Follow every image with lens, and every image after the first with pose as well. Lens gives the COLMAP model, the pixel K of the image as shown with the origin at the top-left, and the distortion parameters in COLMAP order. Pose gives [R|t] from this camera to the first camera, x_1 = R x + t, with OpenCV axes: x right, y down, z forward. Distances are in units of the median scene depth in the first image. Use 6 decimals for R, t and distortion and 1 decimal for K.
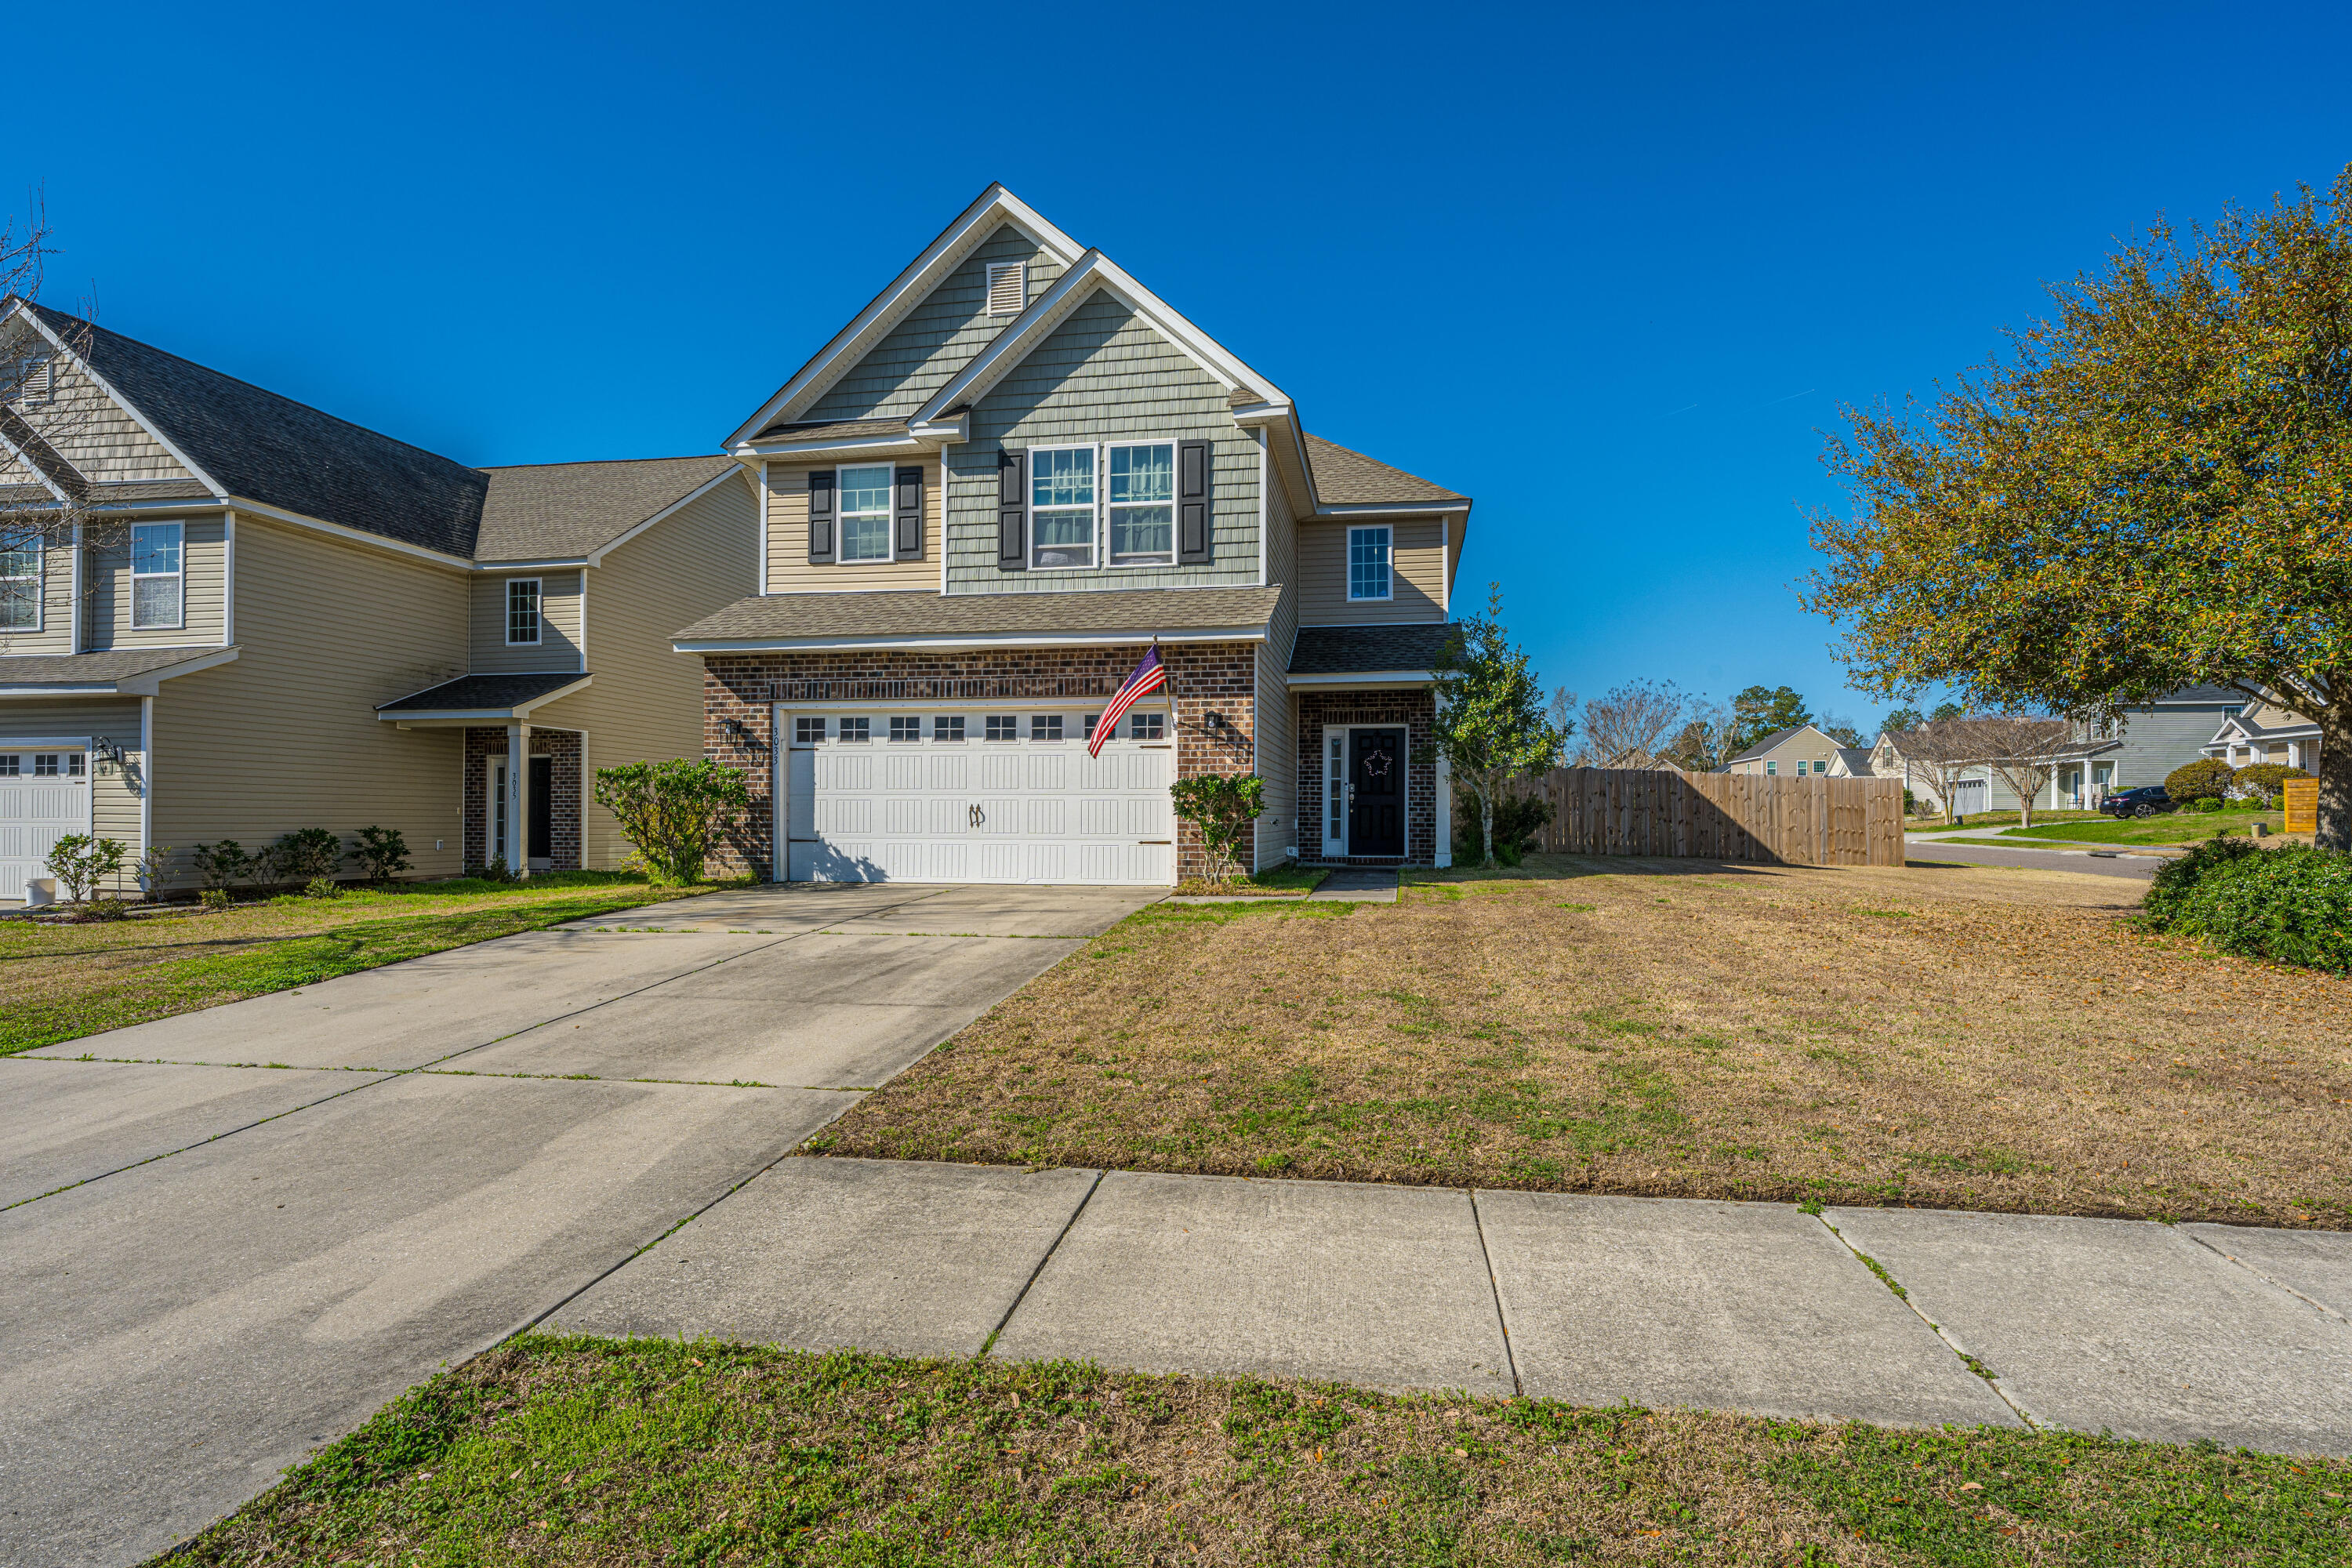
lens RADIAL K [[1130.7, 0, 1176.0], [0, 1130.7, 784.0], [0, 0, 1]] dist [-0.000879, 0.000202]
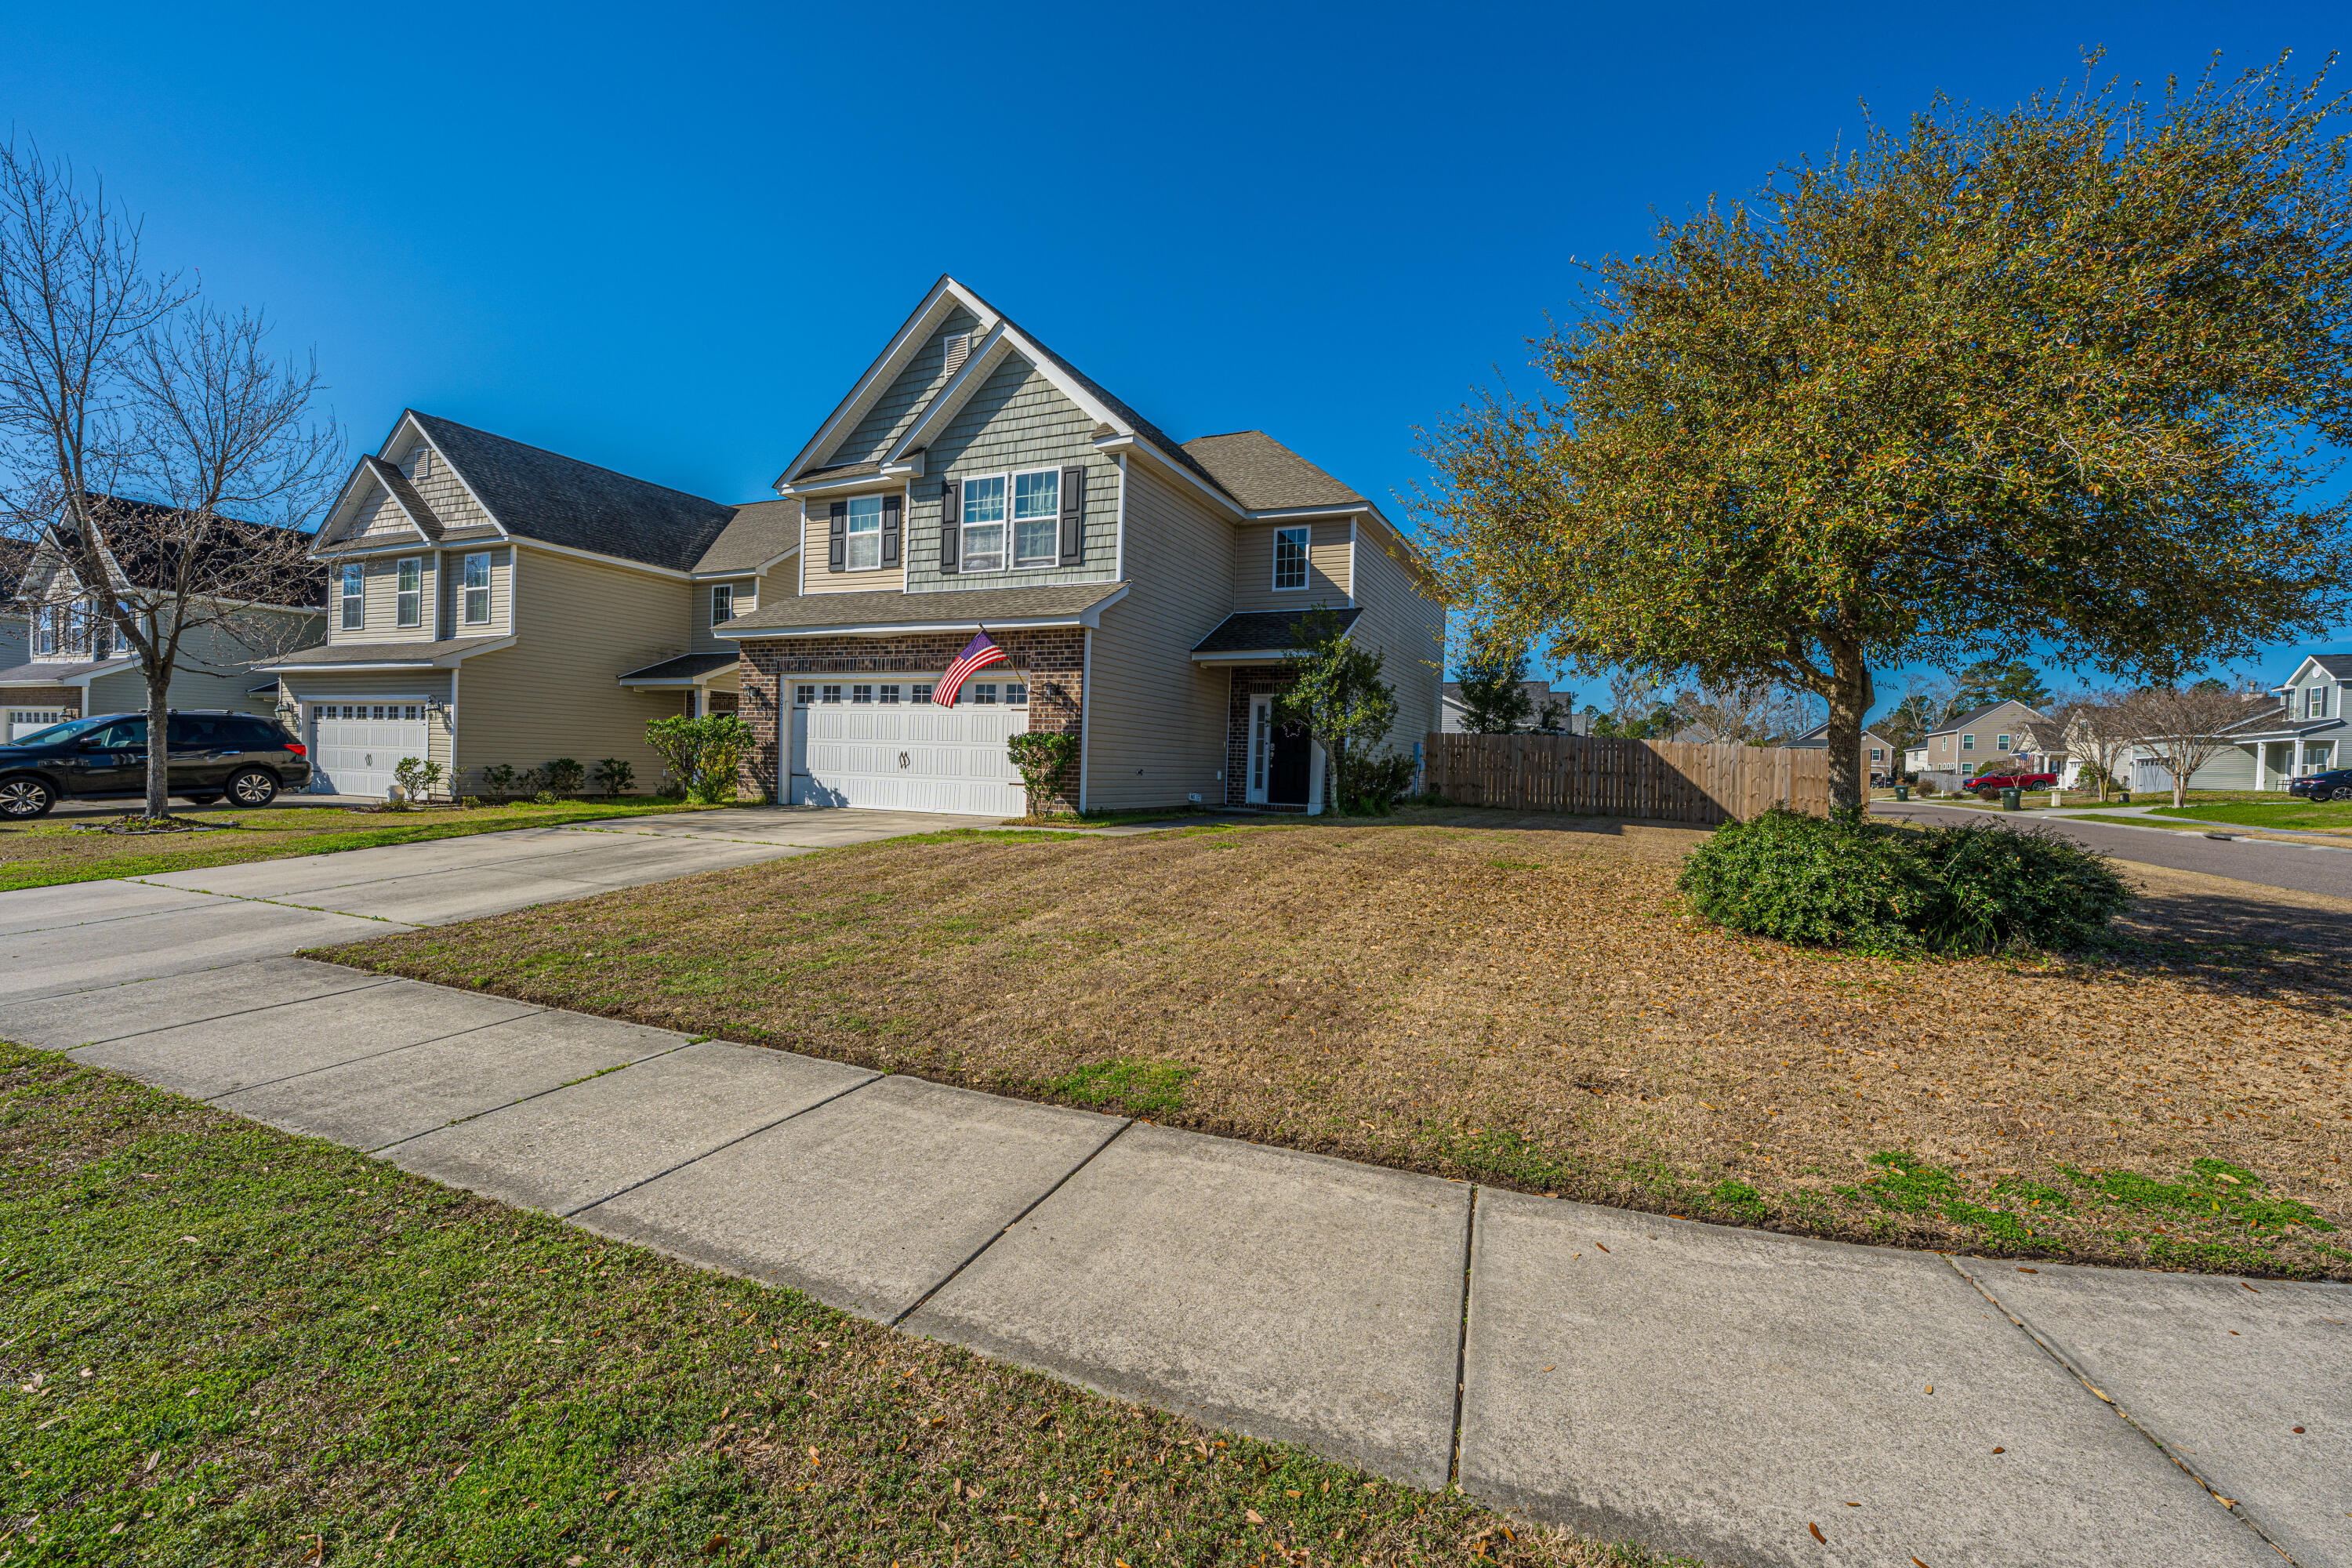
lens RADIAL K [[940.3, 0, 1172.2], [0, 940.3, 763.9], [0, 0, 1]] dist [-0.000181, 0.000143]
pose [[0.968059, 0.027085, -0.249256, 0.383049], [-0.021401, 0.999446, 0.025489, -0.002102], [0.249808, -0.019340, 0.968102, 0.006969]]
